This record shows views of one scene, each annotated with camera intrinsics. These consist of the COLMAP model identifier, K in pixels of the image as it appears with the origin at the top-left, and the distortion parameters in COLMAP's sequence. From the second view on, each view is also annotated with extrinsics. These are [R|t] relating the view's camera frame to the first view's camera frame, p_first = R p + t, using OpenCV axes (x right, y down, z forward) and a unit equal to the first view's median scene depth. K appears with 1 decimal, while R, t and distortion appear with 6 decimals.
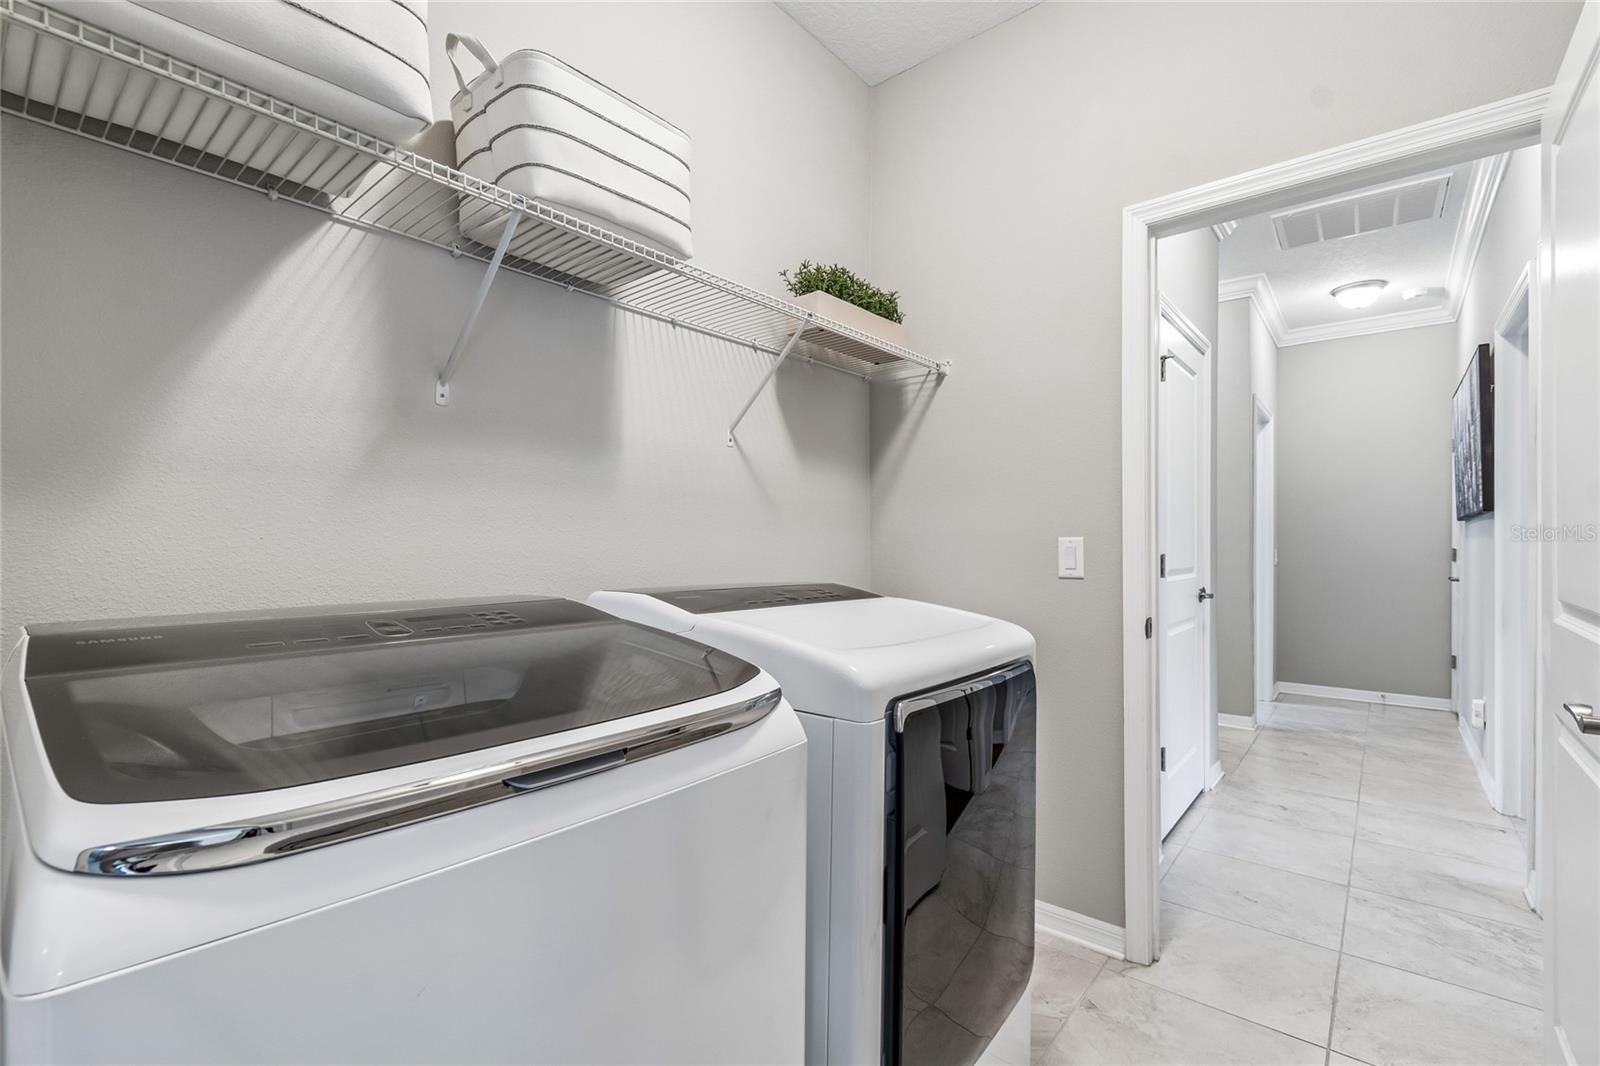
lens RADIAL K [[706.4, 0, 800.0], [0, 706.4, 533.0], [0, 0, 1]] dist [0.001725, 0.000040]
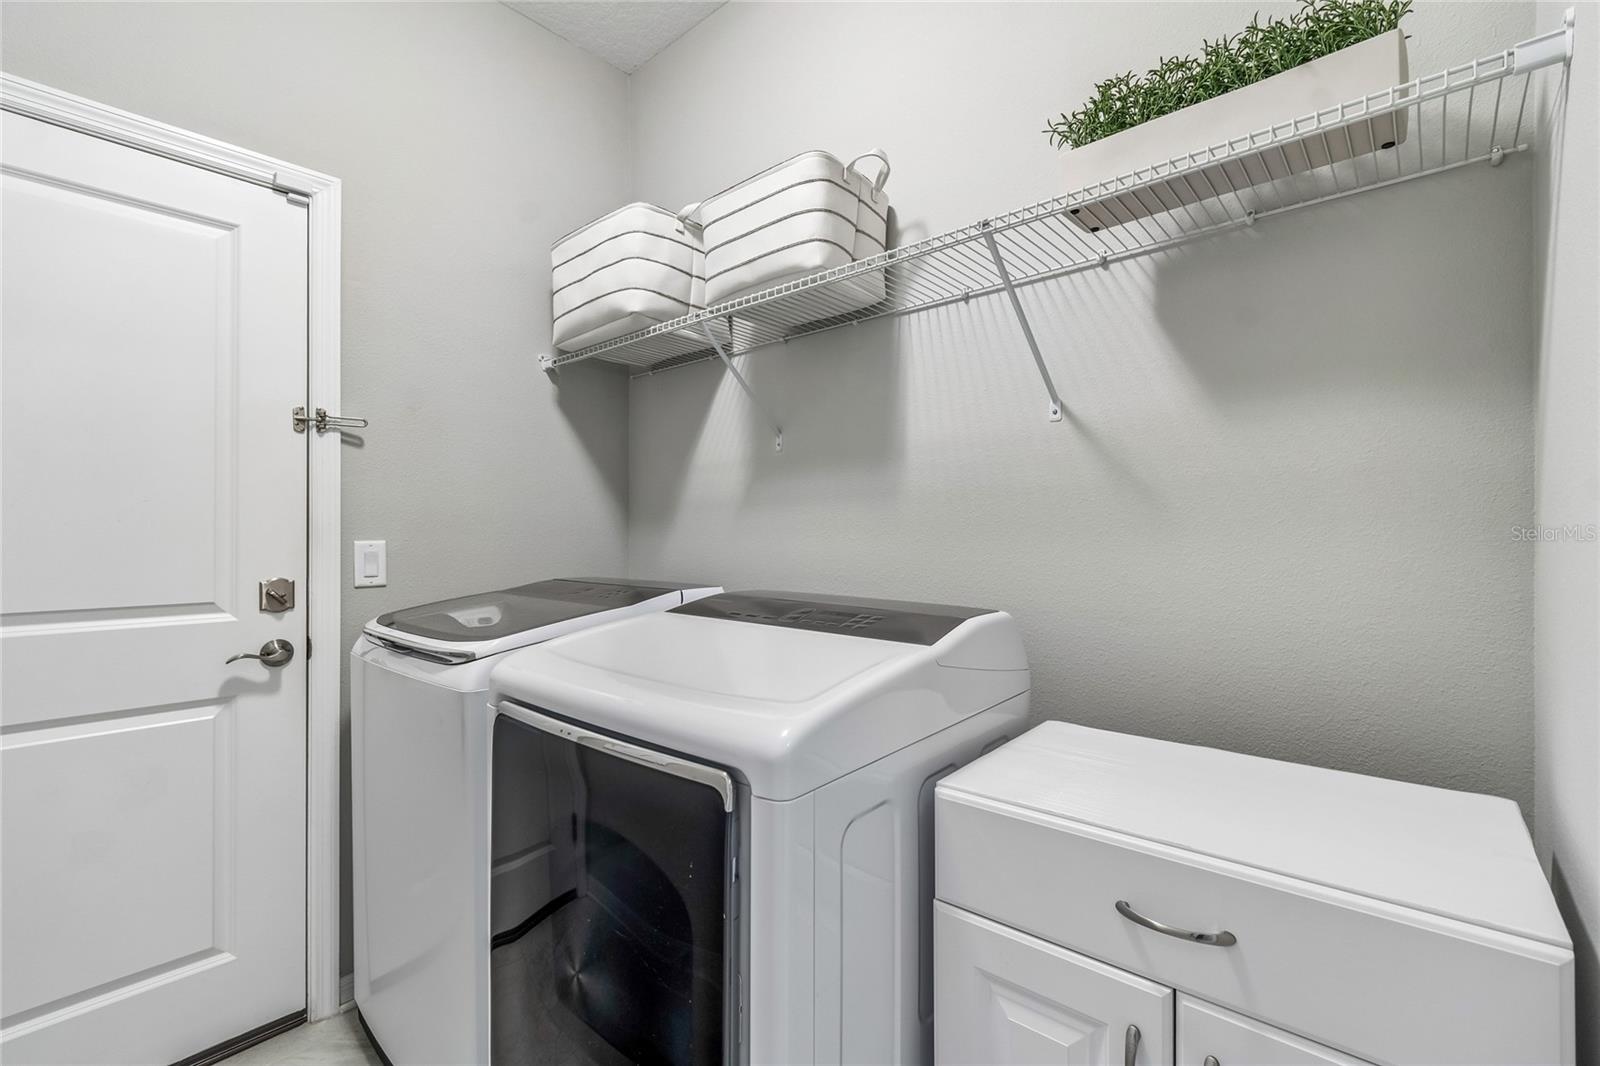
lens RADIAL K [[706.4, 0, 800.0], [0, 706.4, 533.0], [0, 0, 1]] dist [0.001725, 0.000040]
pose [[-0.023555, -0.015077, -0.999609, 0.896163], [0.004336, 0.999875, -0.015184, 0.006333], [0.999713, -0.004692, -0.023487, 1.051689]]
